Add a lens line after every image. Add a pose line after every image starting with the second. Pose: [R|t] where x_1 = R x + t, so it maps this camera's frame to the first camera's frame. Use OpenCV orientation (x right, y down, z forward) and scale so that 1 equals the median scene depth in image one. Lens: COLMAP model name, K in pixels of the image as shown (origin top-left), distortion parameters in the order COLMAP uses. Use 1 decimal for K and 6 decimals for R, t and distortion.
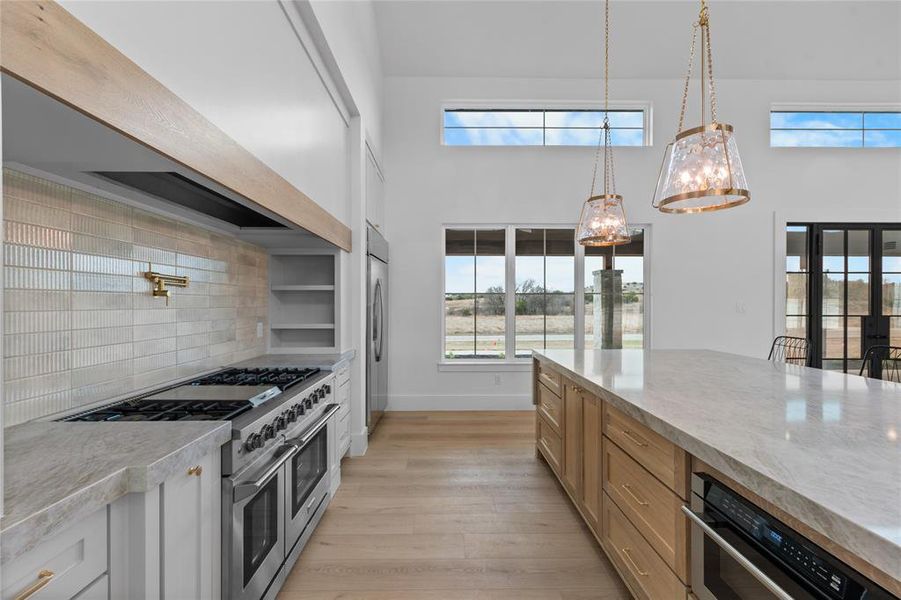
lens RADIAL K [[397.8, 0, 446.5], [0, 397.8, 304.6], [0, 0, 1]] dist [0.003706, -0.000112]
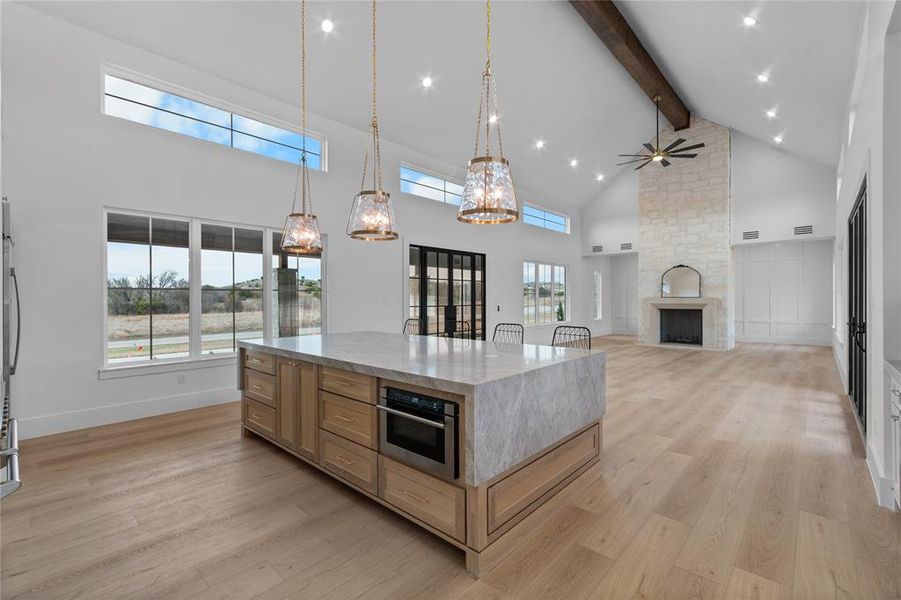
lens RADIAL K [[397.8, 0, 454.4], [0, 397.8, 298.3], [0, 0, 1]] dist [0.003706, -0.000112]
pose [[0.677183, -0.003144, 0.735808, -0.178980], [0.007242, 0.999971, -0.002393, 0.002285], [-0.735779, 0.006949, 0.677186, -0.180670]]
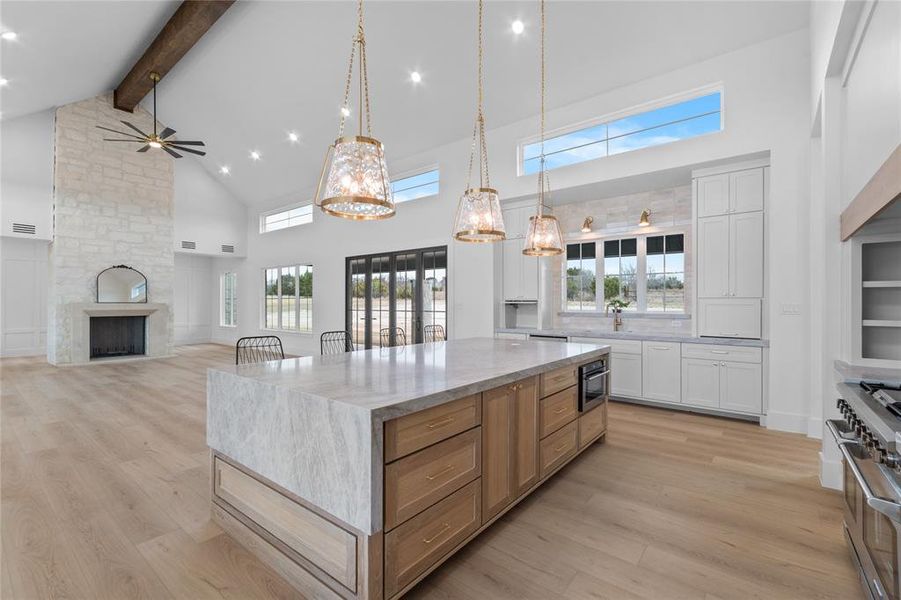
lens RADIAL K [[397.8, 0, 450.6], [0, 397.8, 301.1], [0, 0, 1]] dist [0.003706, -0.000112]
pose [[-0.776774, 0.001487, 0.629778, -0.121418], [0.001659, 0.999999, -0.000315, -0.006450], [-0.629777, 0.000801, -0.776775, 1.218107]]
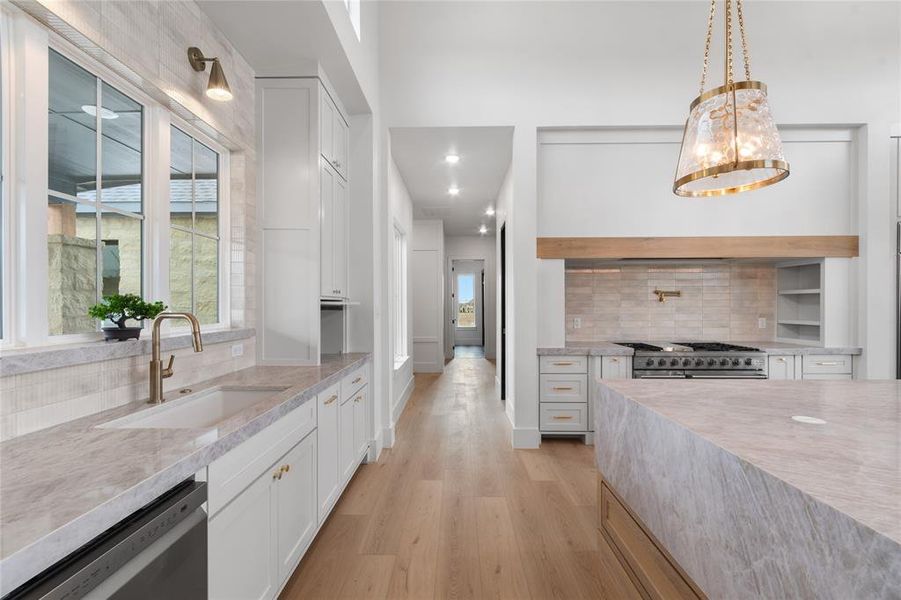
lens RADIAL K [[397.8, 0, 450.4], [0, 397.8, 309.1], [0, 0, 1]] dist [0.003706, -0.000112]
pose [[-0.024354, 0.006256, -0.999684, 0.808788], [0.000047, 0.999980, 0.006256, 0.004141], [0.999703, 0.000105, -0.024353, -0.056650]]
